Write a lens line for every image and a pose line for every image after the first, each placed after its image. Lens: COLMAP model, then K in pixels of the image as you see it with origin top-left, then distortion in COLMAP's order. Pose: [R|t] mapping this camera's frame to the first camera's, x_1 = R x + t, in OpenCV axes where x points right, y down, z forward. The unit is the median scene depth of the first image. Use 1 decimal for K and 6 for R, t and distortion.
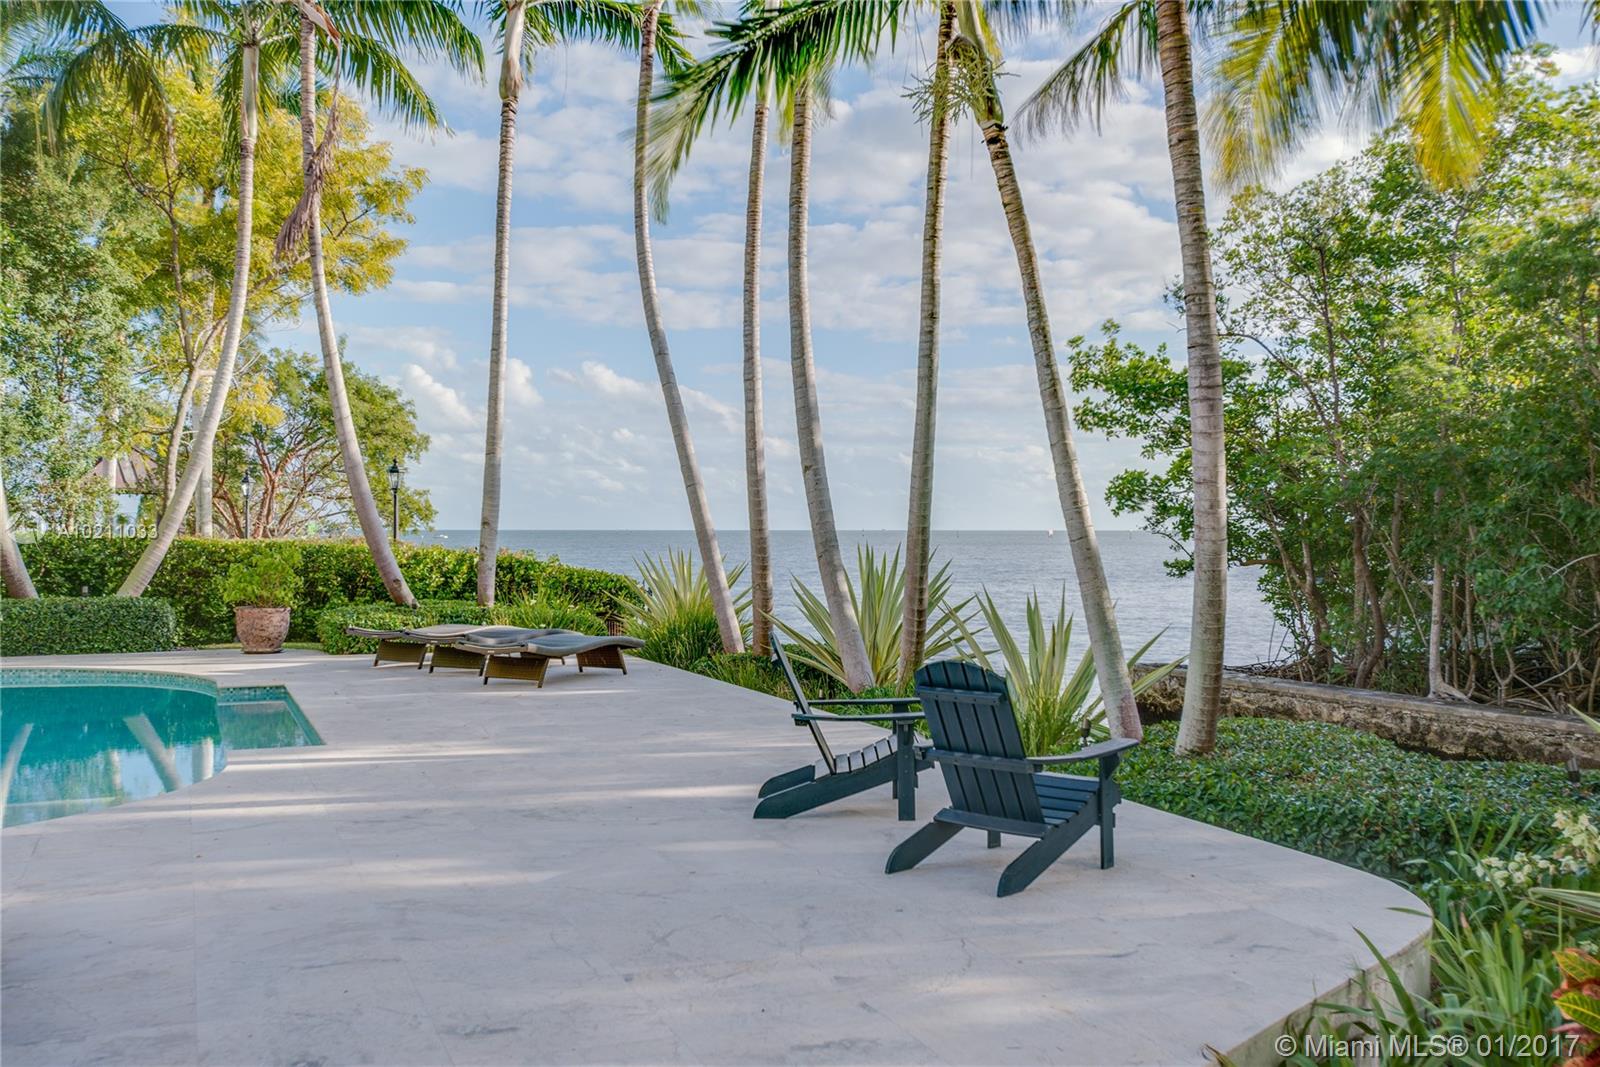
lens RADIAL K [[1521.6, 0, 800.0], [0, 1521.6, 533.5], [0, 0, 1]] dist [-0.010339, 0.153411]
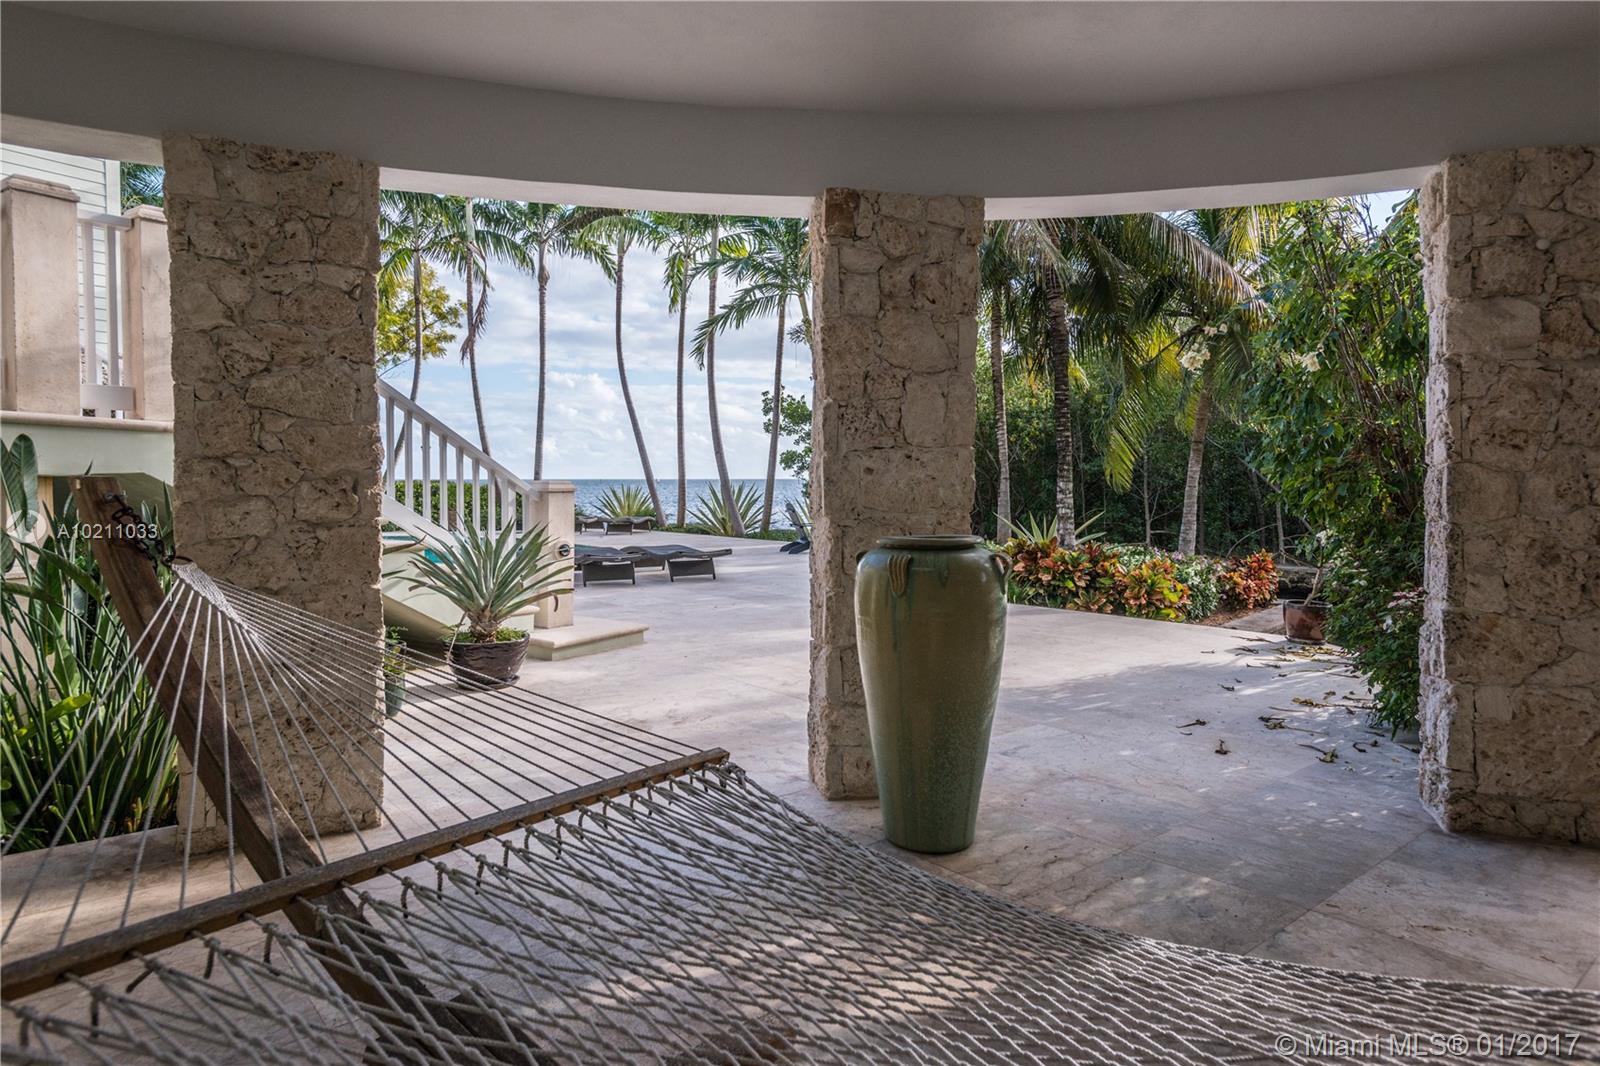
lens RADIAL K [[924.5, 0, 802.6], [0, 924.5, 492.4], [0, 0, 1]] dist [0.050056, -0.019145]
pose [[0.948298, -0.007228, 0.317299, -0.216996], [0.003116, 0.999904, 0.013464, 0.002454], [-0.317366, -0.011780, 0.948230, -0.340747]]
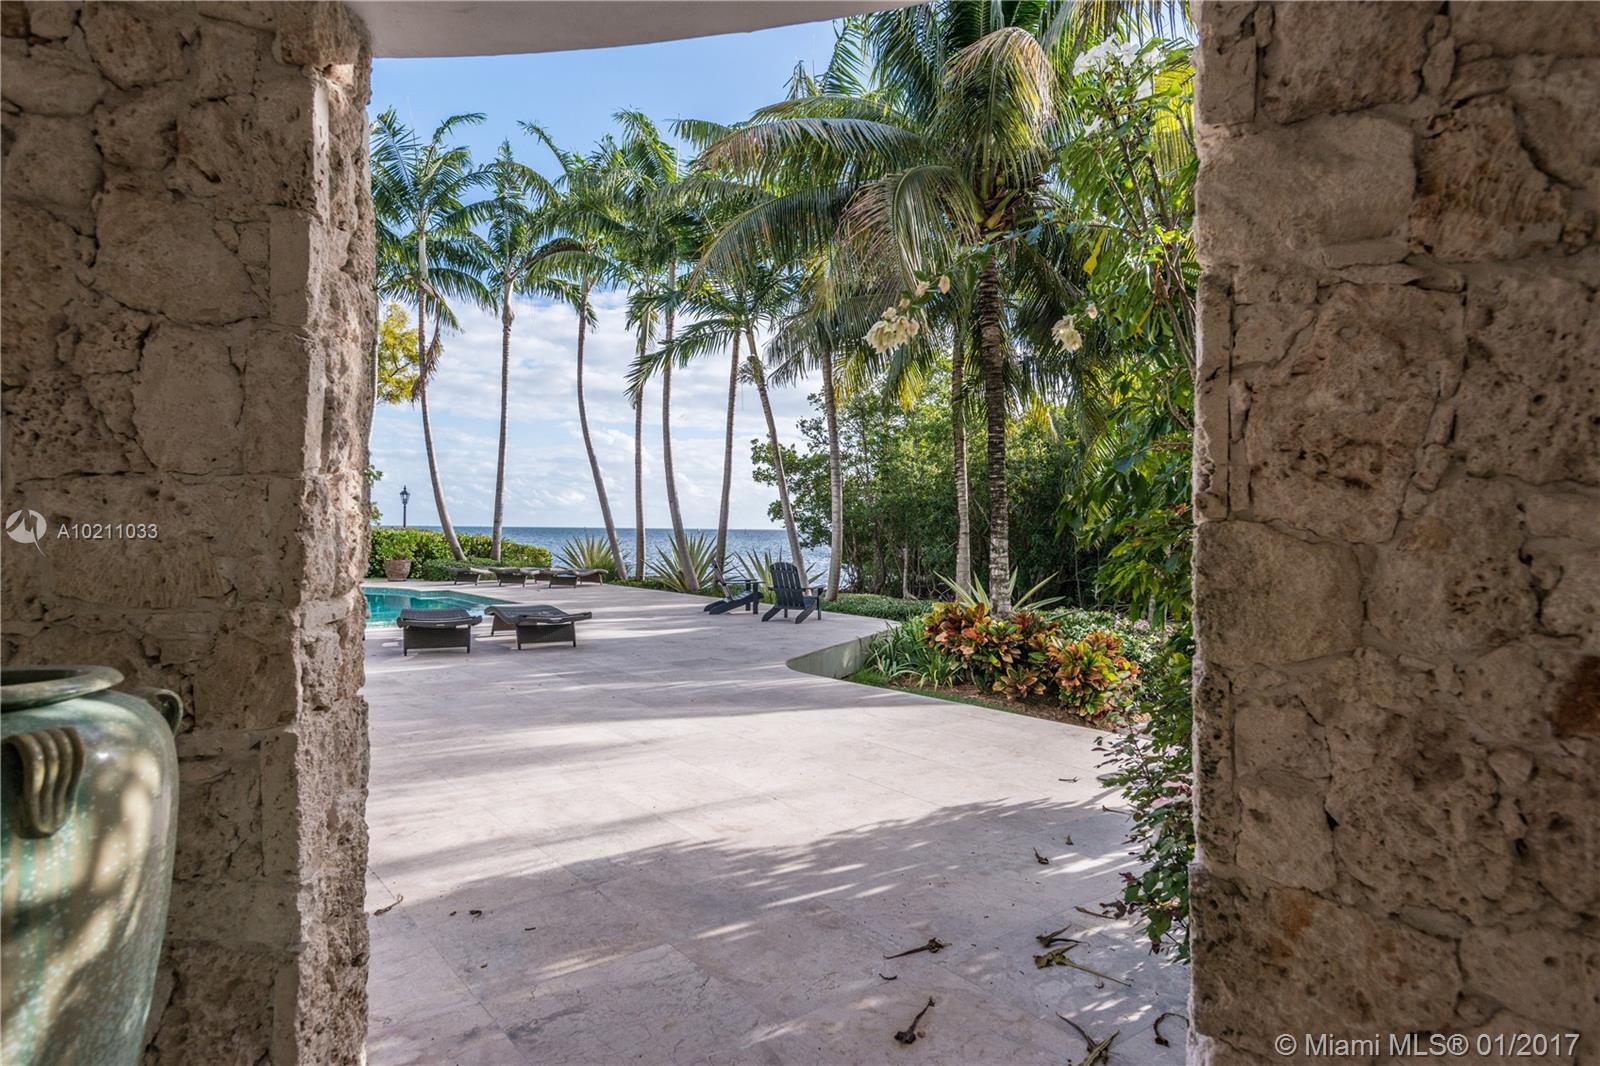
lens RADIAL K [[902.9, 0, 800.0], [0, 902.9, 533.0], [0, 0, 1]] dist [0.040567, -0.014035]
pose [[0.962439, 0.008972, 0.271351, -0.113920], [-0.010089, 0.999945, 0.002719, 0.001069], [-0.271312, -0.005354, 0.962477, -0.282285]]
